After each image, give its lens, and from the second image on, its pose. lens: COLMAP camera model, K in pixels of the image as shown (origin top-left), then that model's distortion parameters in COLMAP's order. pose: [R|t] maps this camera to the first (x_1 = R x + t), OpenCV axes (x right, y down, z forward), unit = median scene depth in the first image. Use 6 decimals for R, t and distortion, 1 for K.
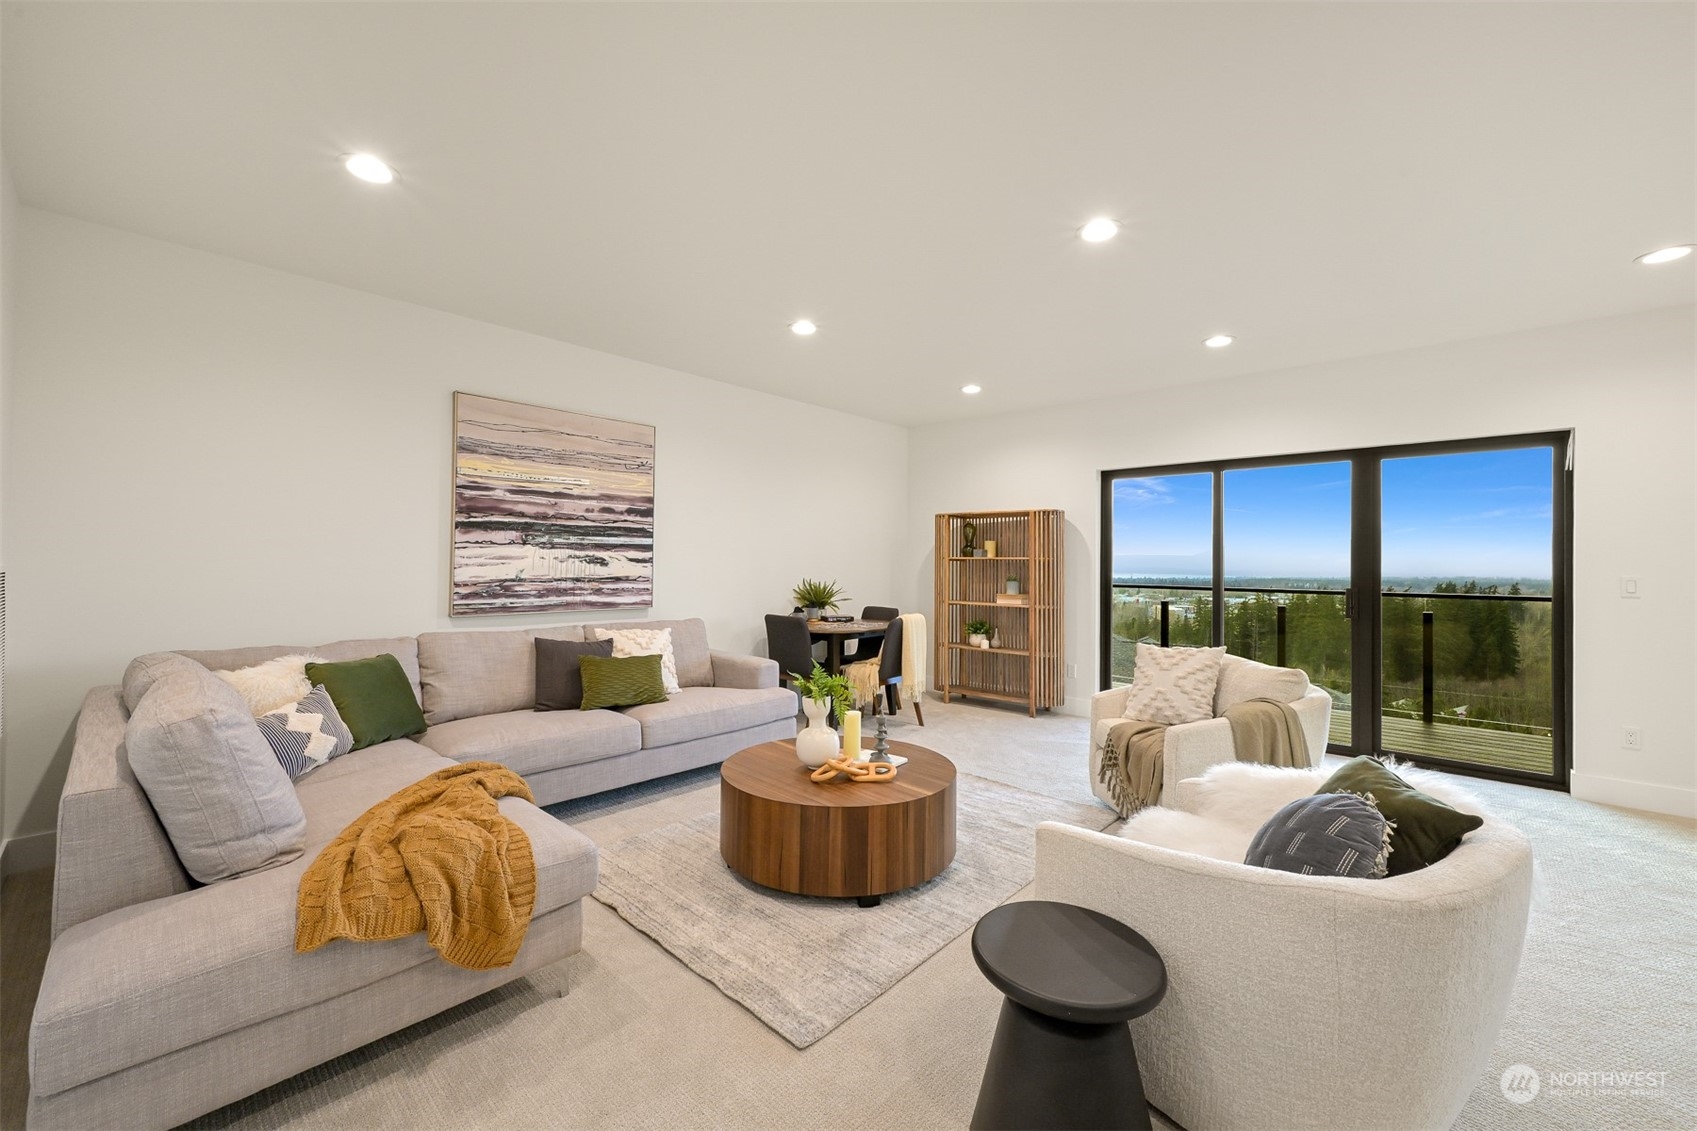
lens RADIAL K [[665.1, 0, 826.4], [0, 665.1, 581.3], [0, 0, 1]] dist [-0.004243, 0.000923]
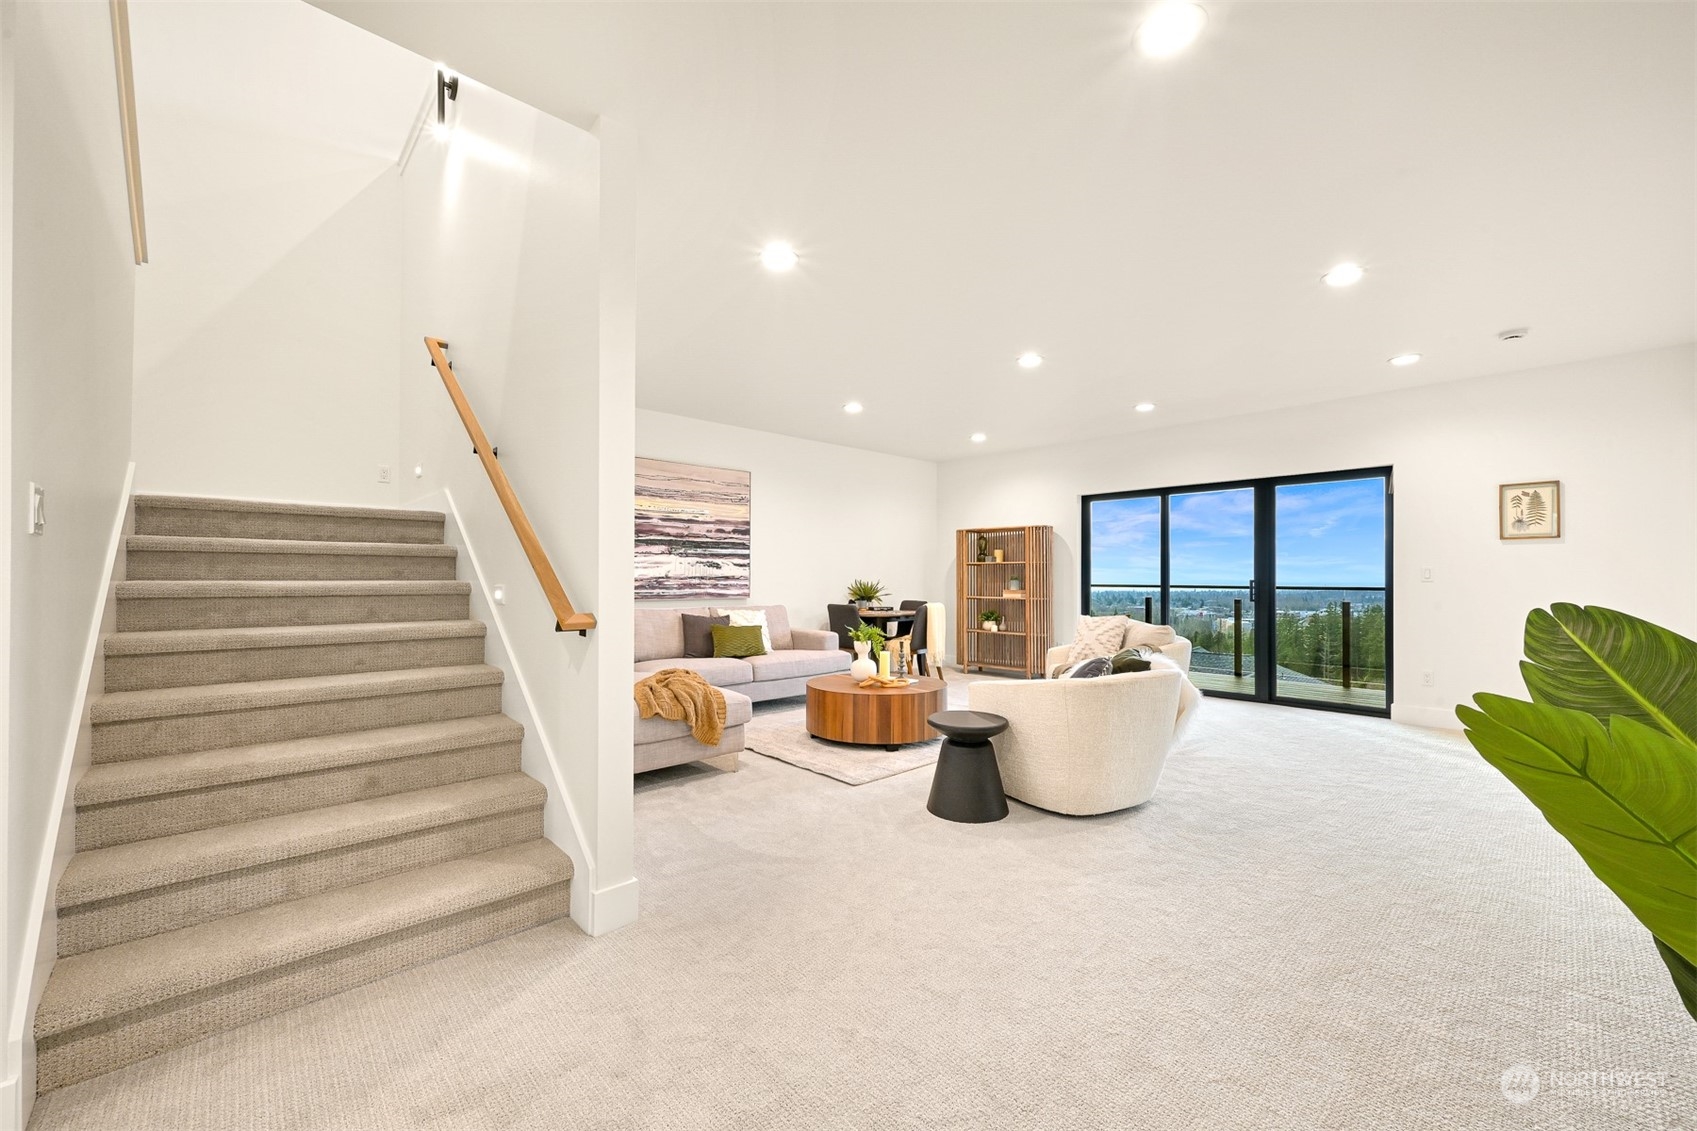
lens RADIAL K [[665.1, 0, 840.9], [0, 665.1, 564.6], [0, 0, 1]] dist [-0.004243, 0.000923]
pose [[0.998164, -0.010740, -0.059614, 0.022359], [0.007822, 0.998770, -0.048963, 0.043844], [0.060067, 0.048407, 0.997020, -0.467374]]
